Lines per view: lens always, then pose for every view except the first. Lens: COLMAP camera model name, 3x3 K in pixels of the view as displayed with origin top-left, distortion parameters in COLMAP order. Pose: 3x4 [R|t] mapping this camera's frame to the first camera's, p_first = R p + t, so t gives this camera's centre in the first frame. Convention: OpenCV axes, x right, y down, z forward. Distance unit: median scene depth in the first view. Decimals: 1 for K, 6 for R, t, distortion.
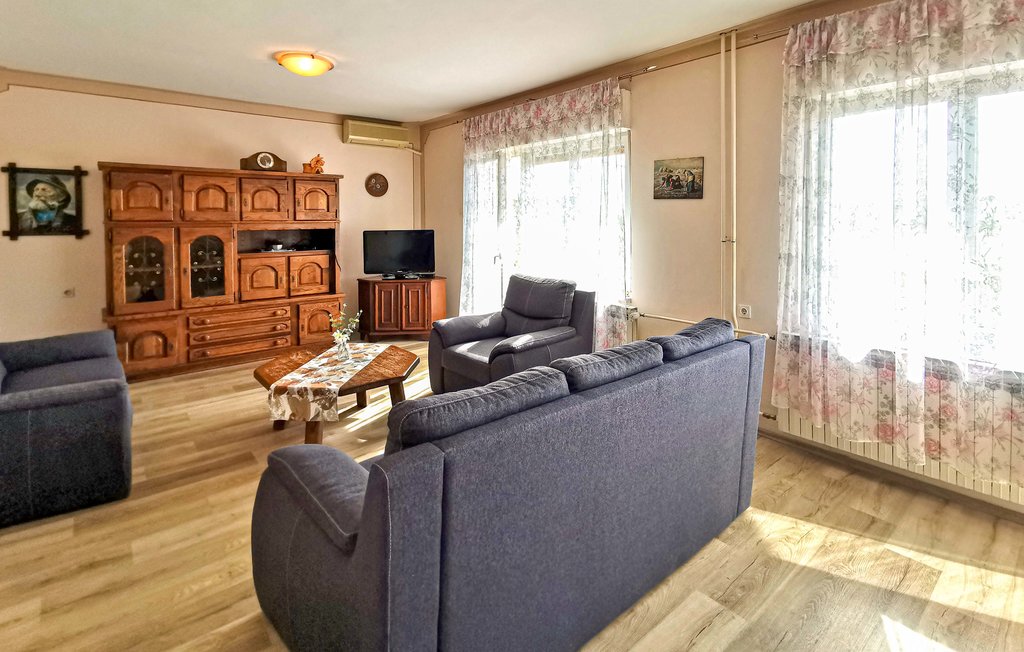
lens RADIAL K [[487.1, 0, 512.0], [0, 487.1, 326.0], [0, 0, 1]] dist [-0.000352, 0.000555]
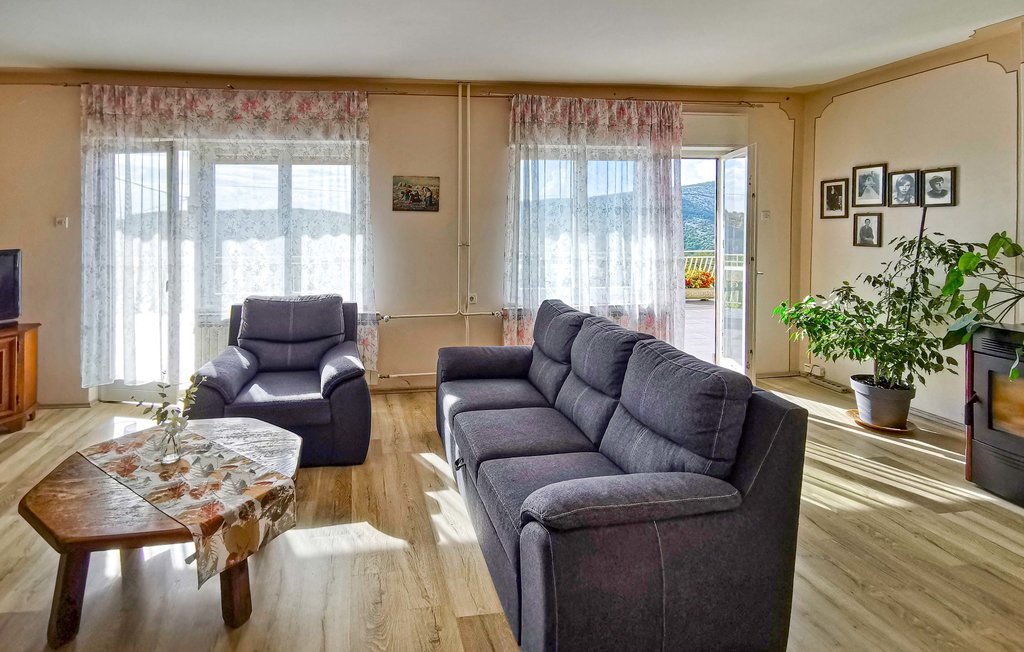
lens RADIAL K [[491.7, 0, 437.0], [0, 491.7, 327.3], [0, 0, 1]] dist [0.003419, 0.000740]
pose [[0.517755, -0.175816, 0.837268, -0.649203], [0.190407, 0.977791, 0.087579, -0.083112], [-0.834071, 0.114077, 0.539733, 0.356998]]
